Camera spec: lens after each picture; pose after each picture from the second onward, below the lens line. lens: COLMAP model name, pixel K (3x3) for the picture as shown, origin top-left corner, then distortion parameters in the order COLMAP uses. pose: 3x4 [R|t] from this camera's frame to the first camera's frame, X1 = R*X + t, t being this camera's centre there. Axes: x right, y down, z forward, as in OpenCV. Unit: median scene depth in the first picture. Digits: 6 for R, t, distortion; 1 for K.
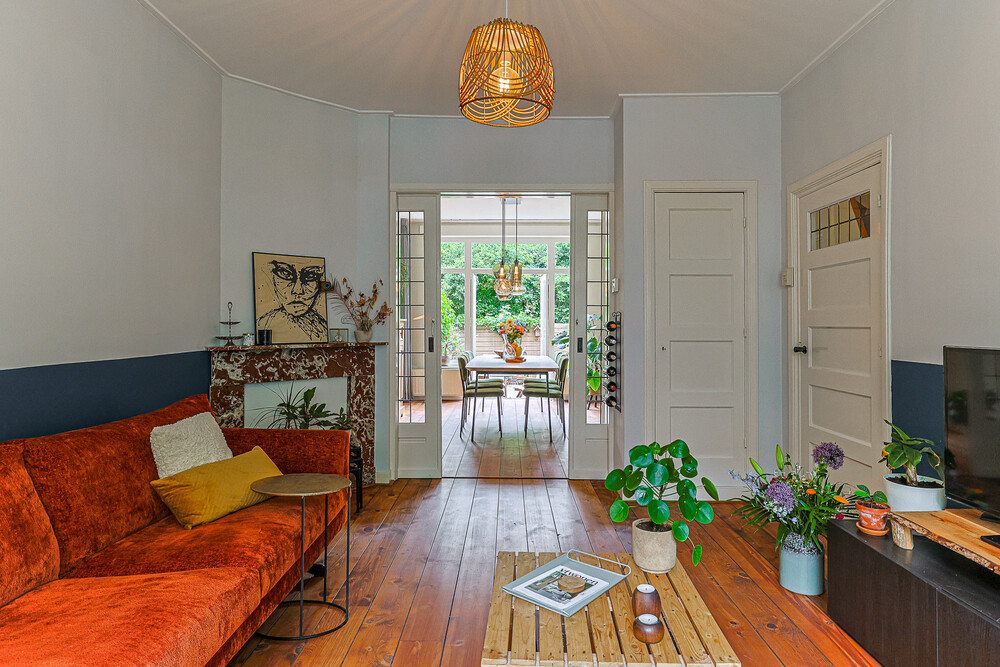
lens RADIAL K [[557.4, 0, 500.5], [0, 557.4, 324.8], [0, 0, 1]] dist [-0.000236, 0.000045]
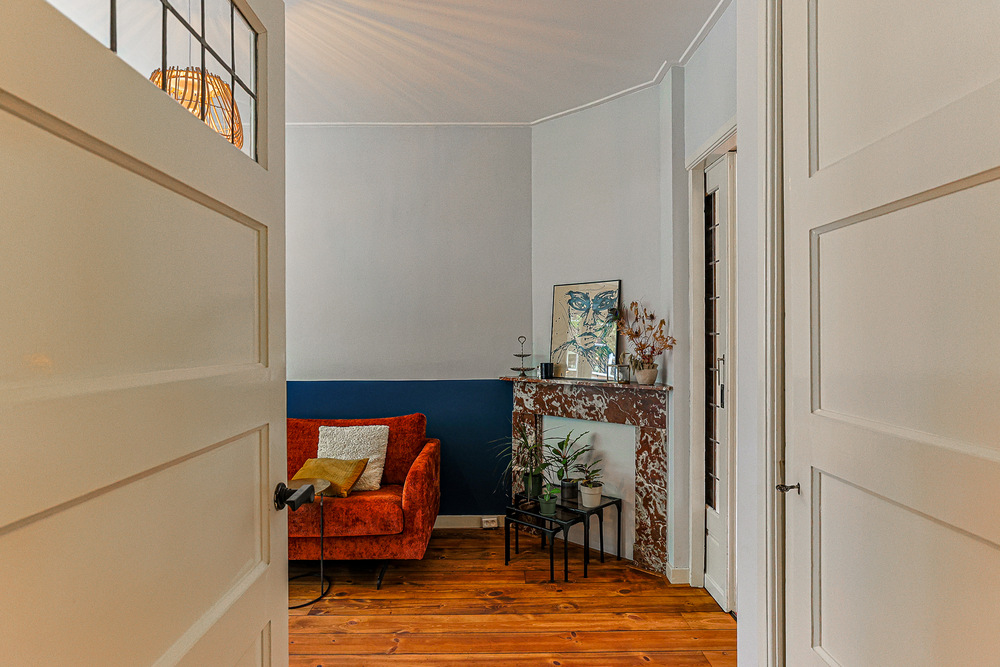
lens RADIAL K [[606.3, 0, 500.3], [0, 606.3, 337.9], [0, 0, 1]] dist [-0.001337, 0.007203]
pose [[0.040371, 0.006563, -0.999163, 0.609452], [0.004165, 0.999969, 0.006737, -0.040543], [0.999176, -0.004434, 0.040342, 0.807265]]
